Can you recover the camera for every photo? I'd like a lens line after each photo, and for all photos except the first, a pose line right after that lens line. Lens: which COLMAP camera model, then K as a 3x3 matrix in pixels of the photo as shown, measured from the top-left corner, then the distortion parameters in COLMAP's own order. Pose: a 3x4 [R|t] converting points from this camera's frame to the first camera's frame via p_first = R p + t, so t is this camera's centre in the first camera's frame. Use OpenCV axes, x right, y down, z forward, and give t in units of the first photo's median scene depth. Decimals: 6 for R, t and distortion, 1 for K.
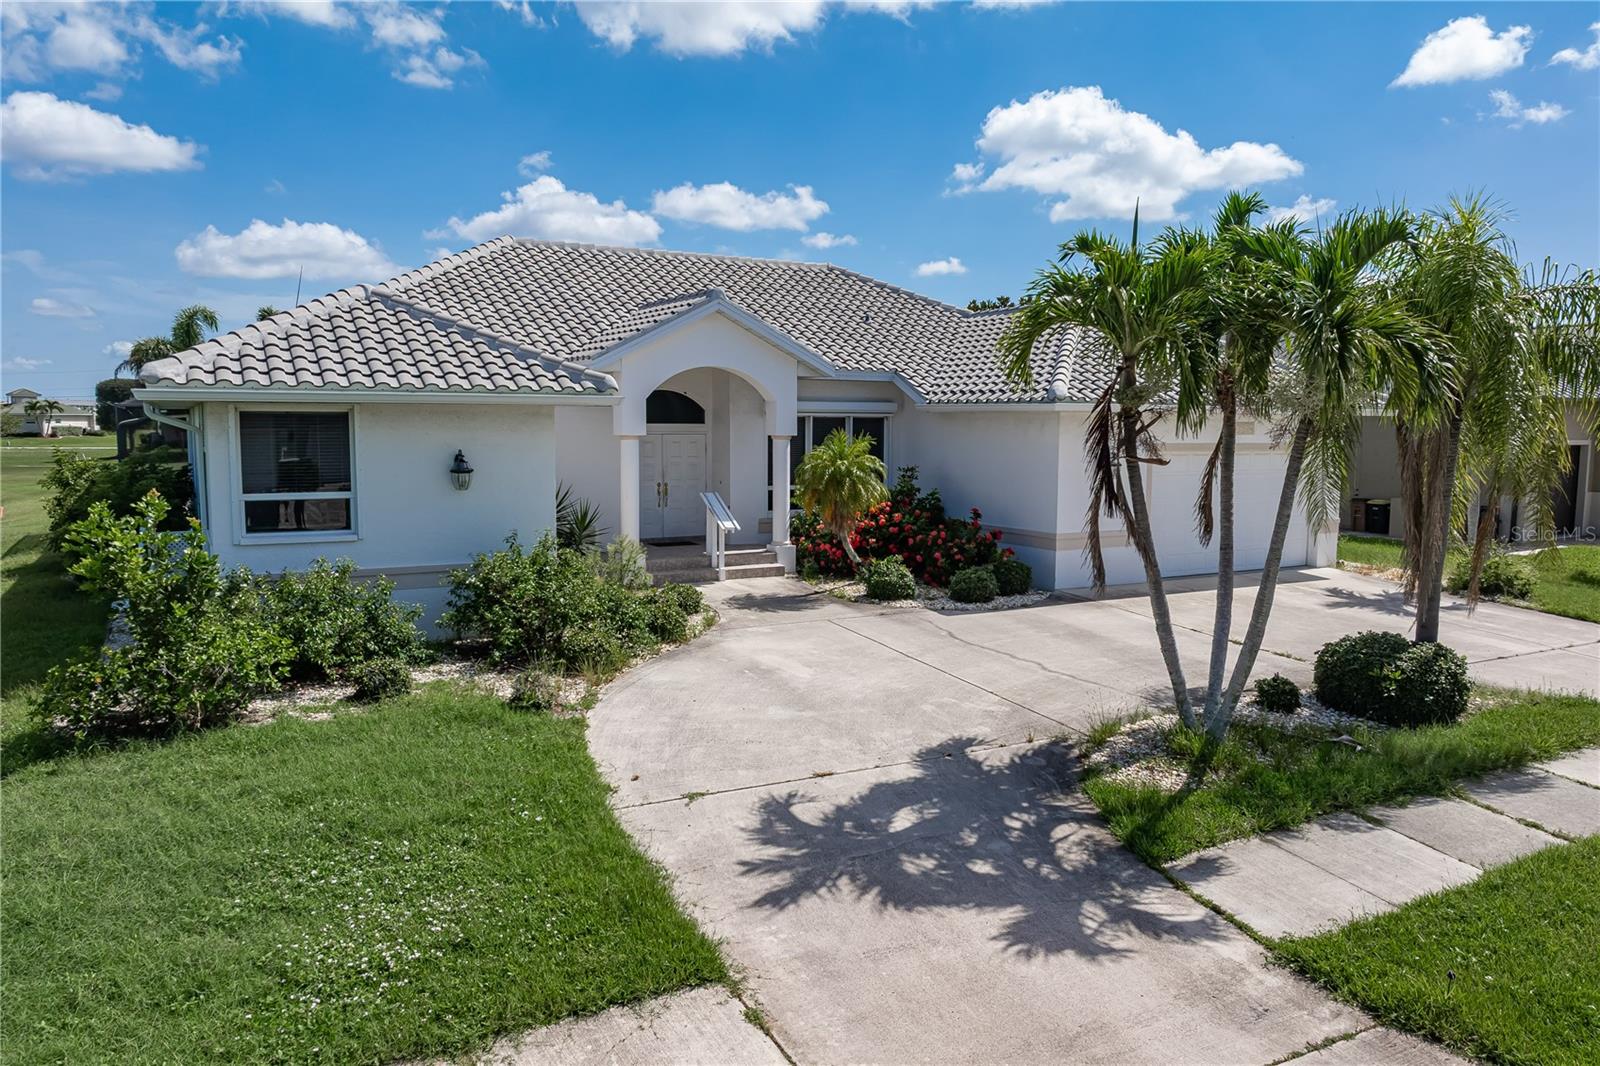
lens RADIAL K [[1129.0, 0, 823.2], [0, 1129.0, 529.6], [0, 0, 1]] dist [-0.027388, 0.012159]
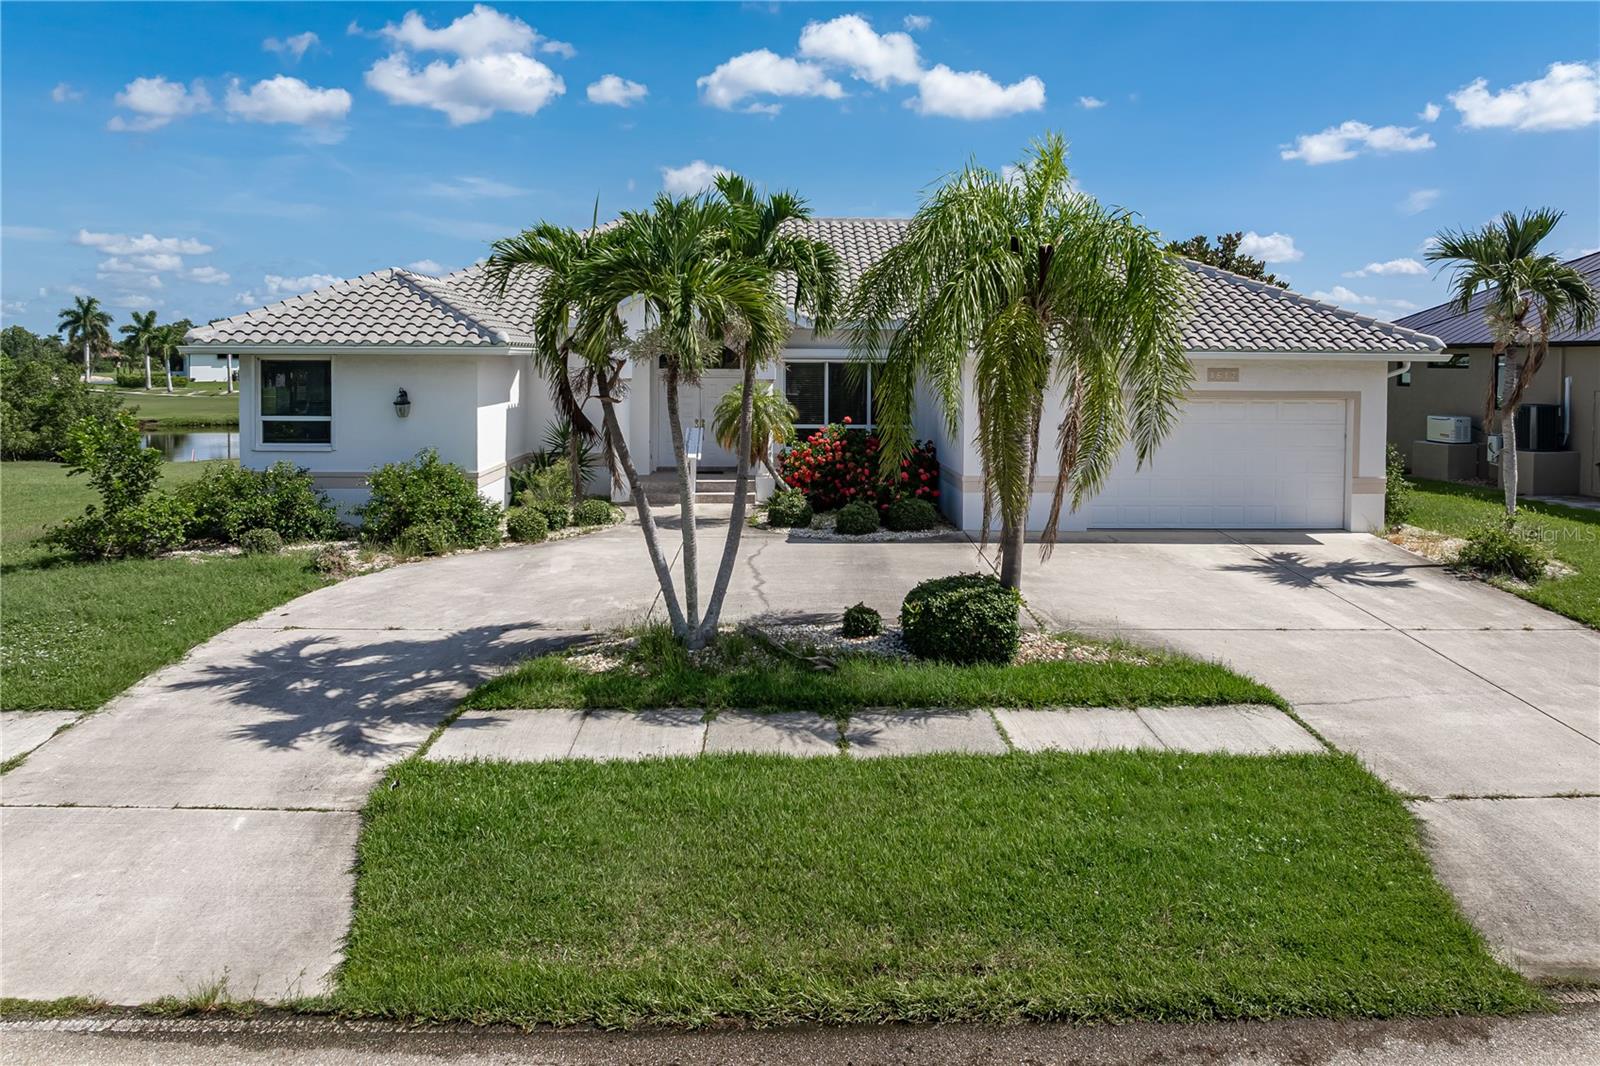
lens RADIAL K [[1129.0, 0, 809.9], [0, 1129.0, 468.3], [0, 0, 1]] dist [-0.027388, 0.012159]
pose [[0.880331, 0.043654, -0.472347, 0.835363], [-0.045865, 0.998924, 0.006839, -0.005518], [0.472137, 0.015643, 0.881386, 0.023199]]
